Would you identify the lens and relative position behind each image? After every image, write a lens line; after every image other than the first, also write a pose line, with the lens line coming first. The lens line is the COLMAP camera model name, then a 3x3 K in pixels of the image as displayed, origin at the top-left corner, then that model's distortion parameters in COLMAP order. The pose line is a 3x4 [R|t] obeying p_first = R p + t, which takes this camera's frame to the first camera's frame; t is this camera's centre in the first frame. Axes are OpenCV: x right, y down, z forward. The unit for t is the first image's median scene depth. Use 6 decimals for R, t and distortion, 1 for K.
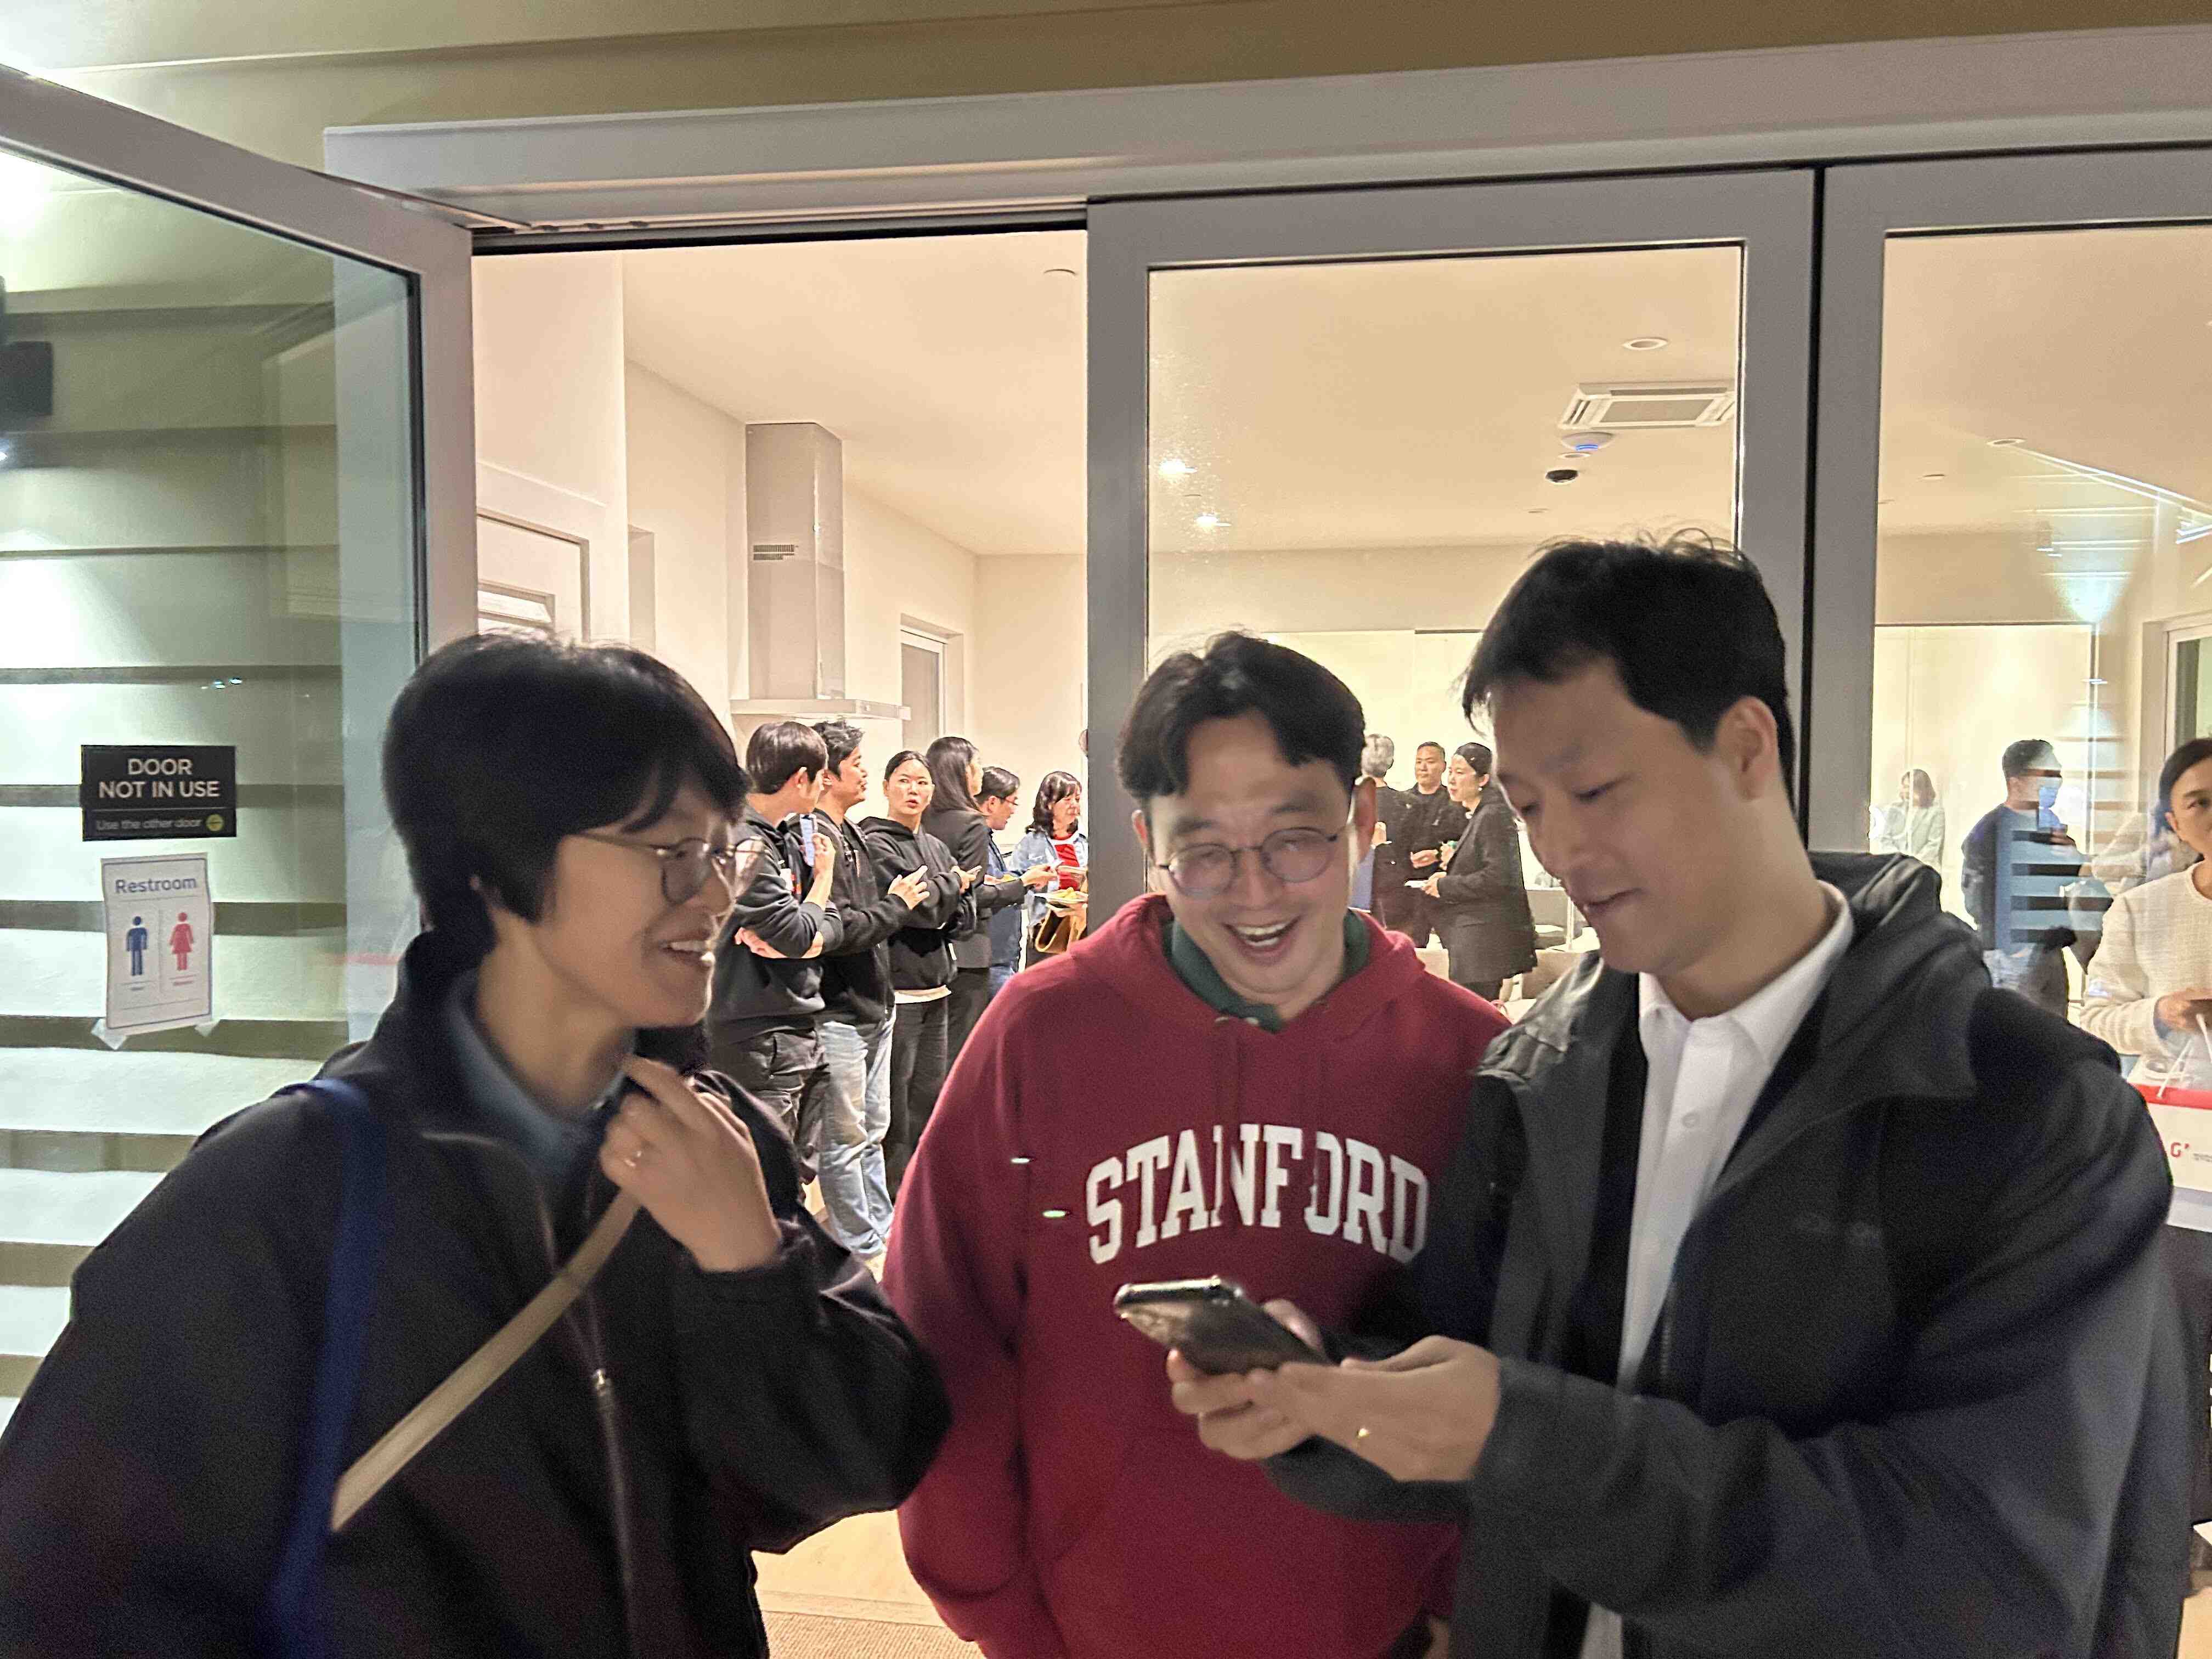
lens RADIAL K [[1672.9, 0, 1110.8], [0, 1672.9, 832.3], [0, 0, 1]] dist [0.095525, -0.004349]
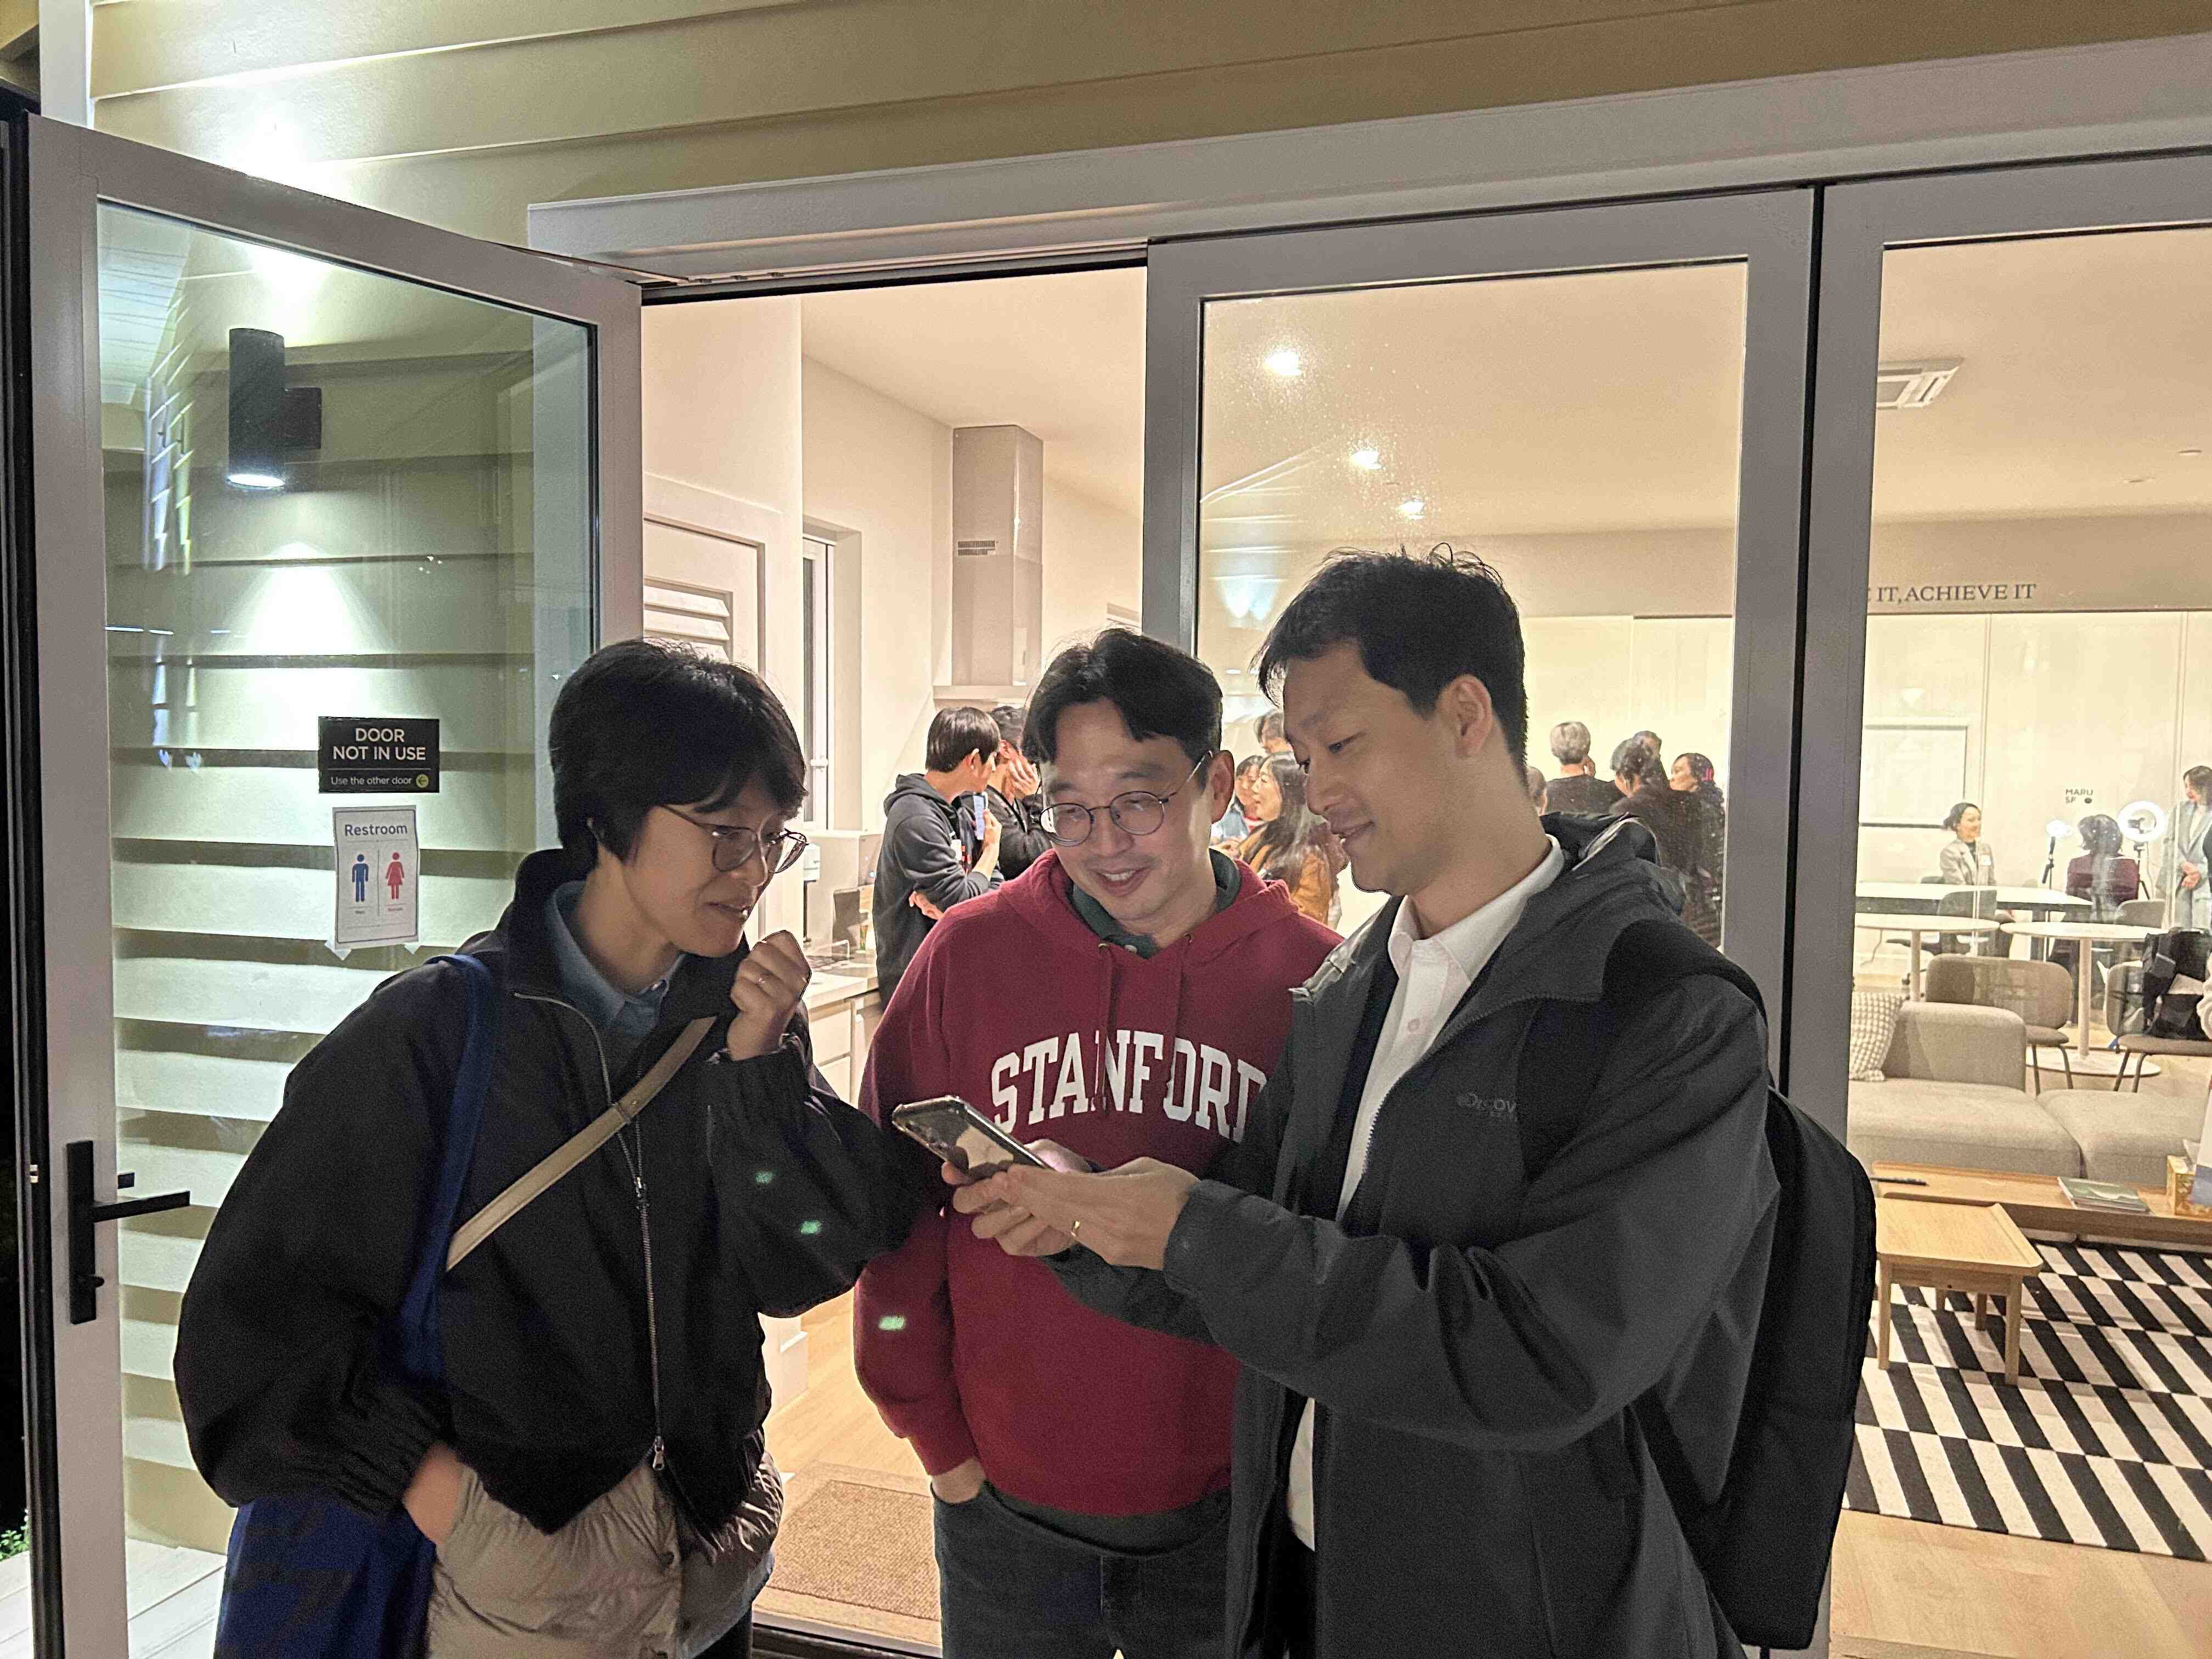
lens RADIAL K [[1680.9, 0, 1101.8], [0, 1680.9, 832.5], [0, 0, 1]] dist [0.097989, 0.000344]
pose [[0.986433, 0.019986, -0.162945, 0.155089], [-0.018866, 0.999787, 0.008413, 0.011519], [0.163078, -0.005225, 0.986599, -0.126517]]
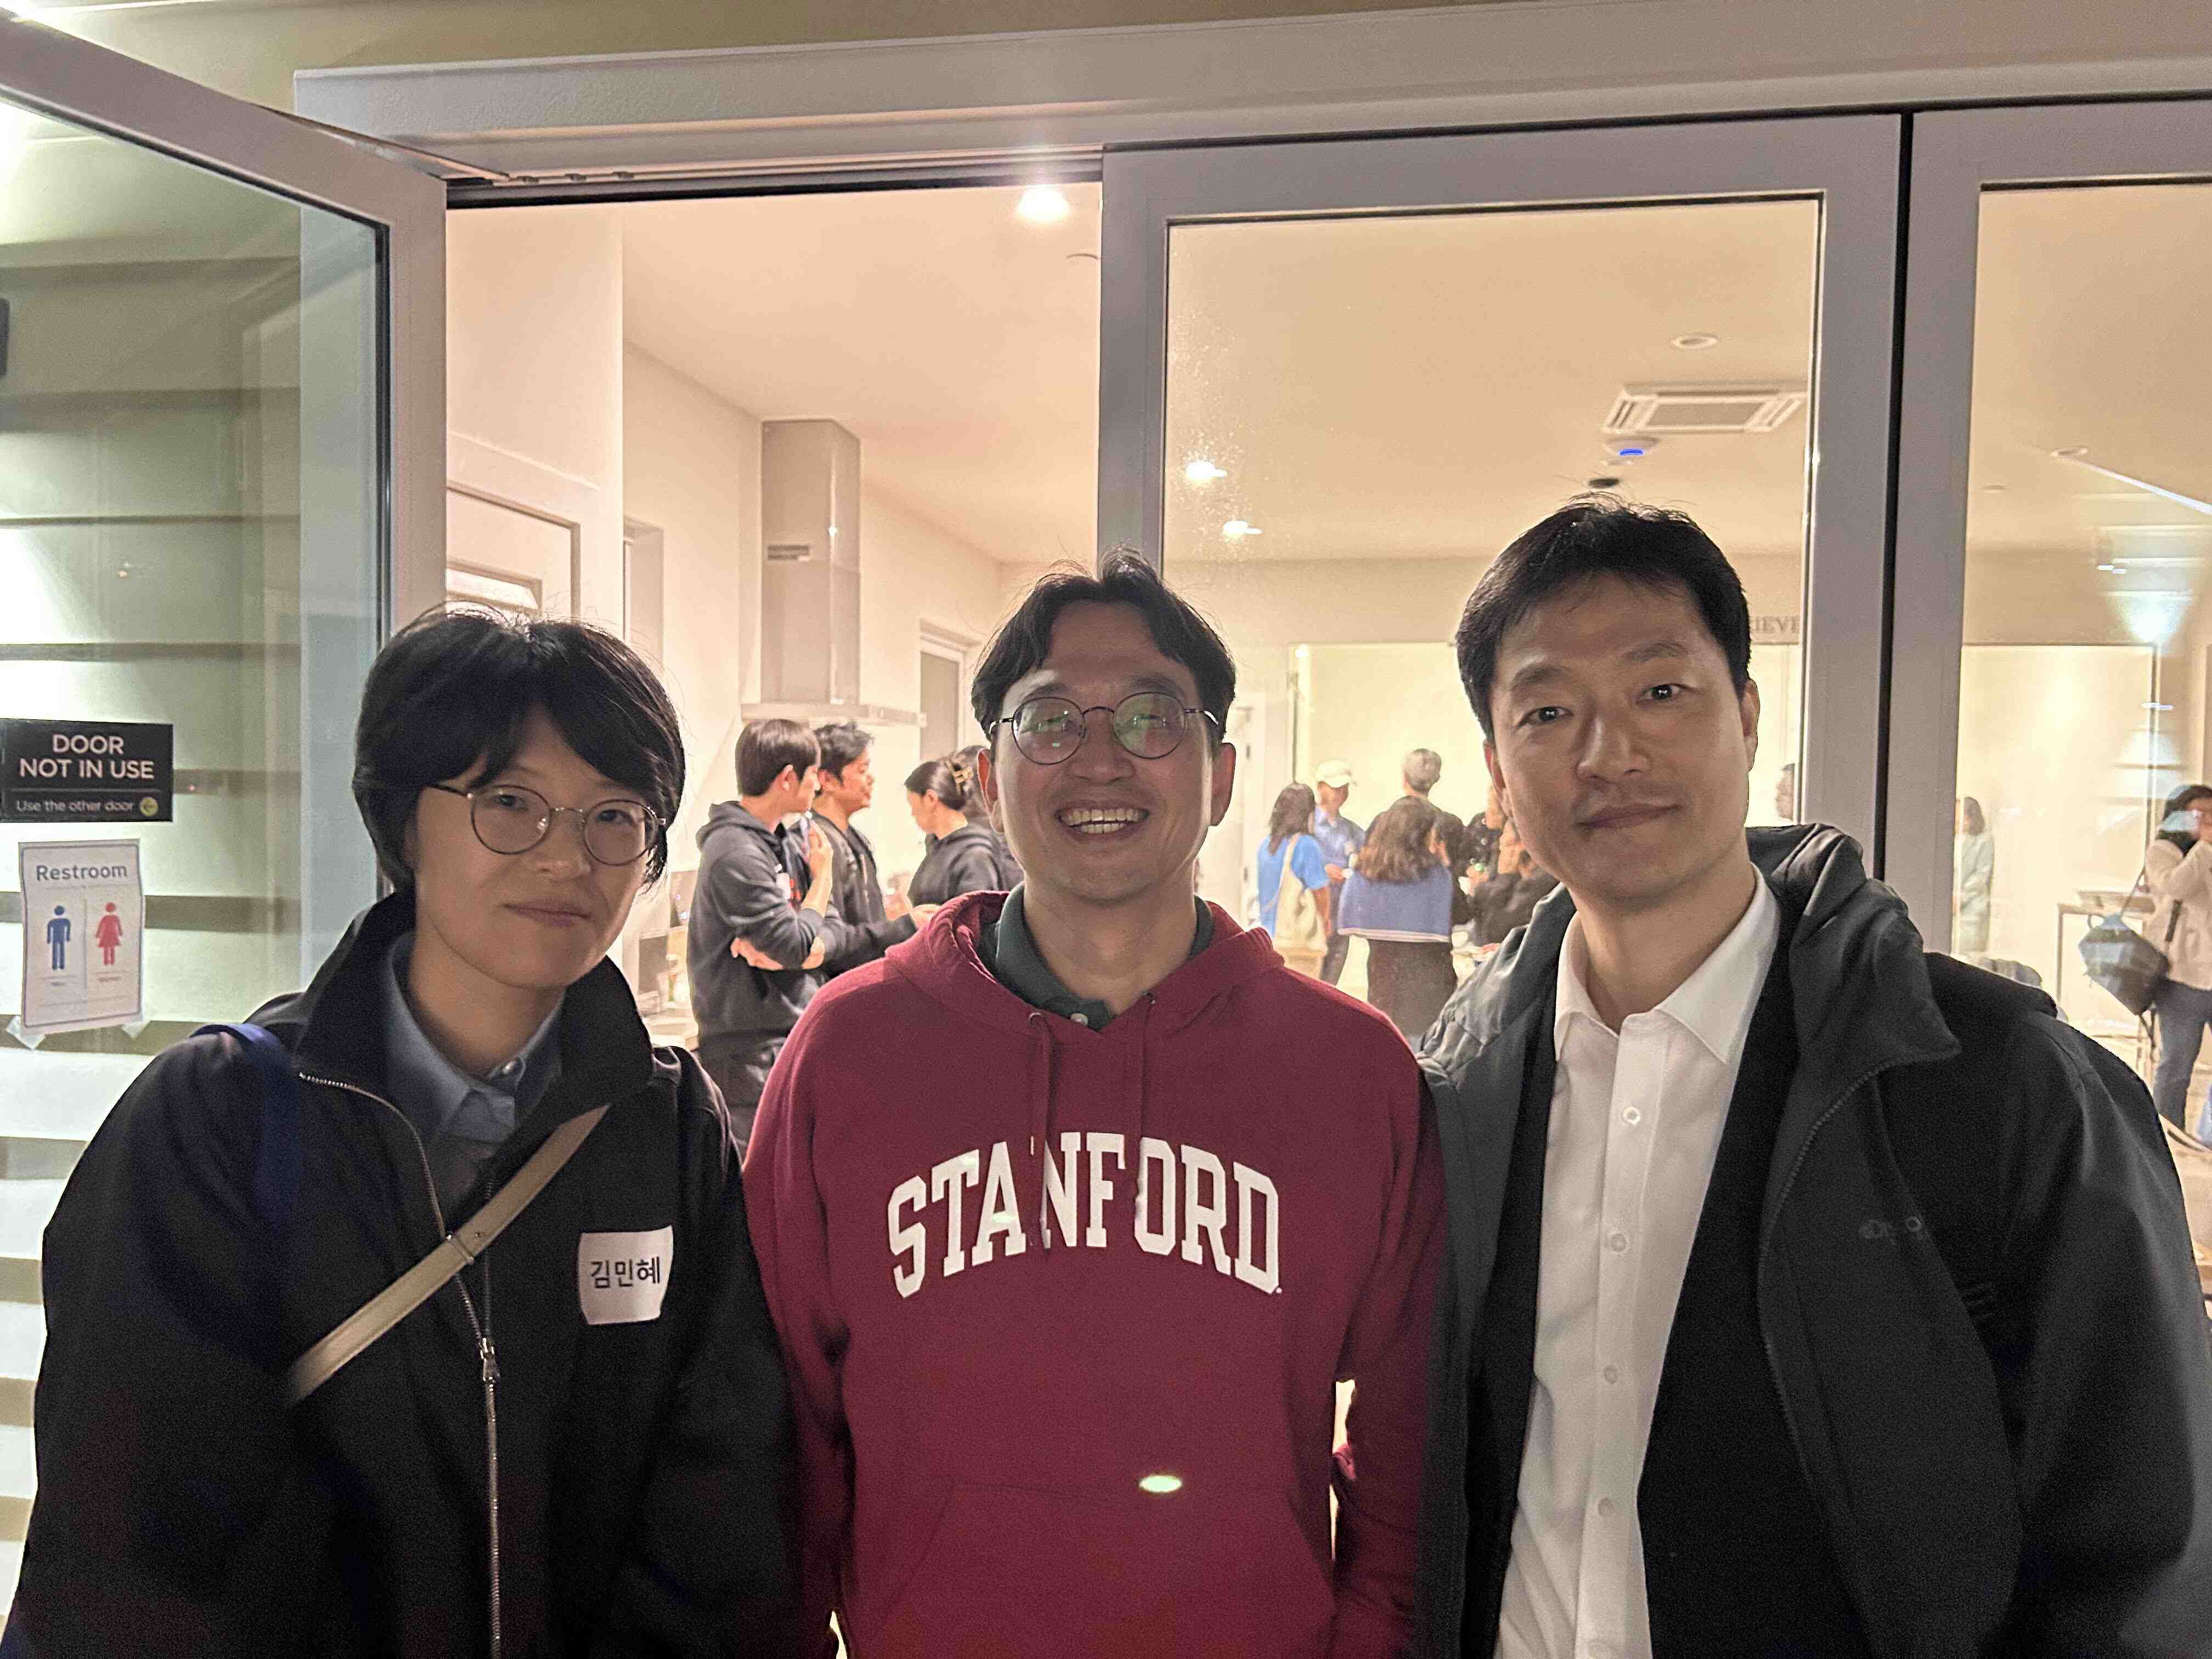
lens RADIAL K [[1680.6, 0, 1099.4], [0, 1680.6, 830.7], [0, 0, 1]] dist [0.056328, 0.003075]
pose [[0.999619, 0.015117, -0.023086, 0.011642], [-0.015403, 0.999806, -0.012263, 0.010615], [0.022896, 0.012614, 0.999658, 0.087372]]
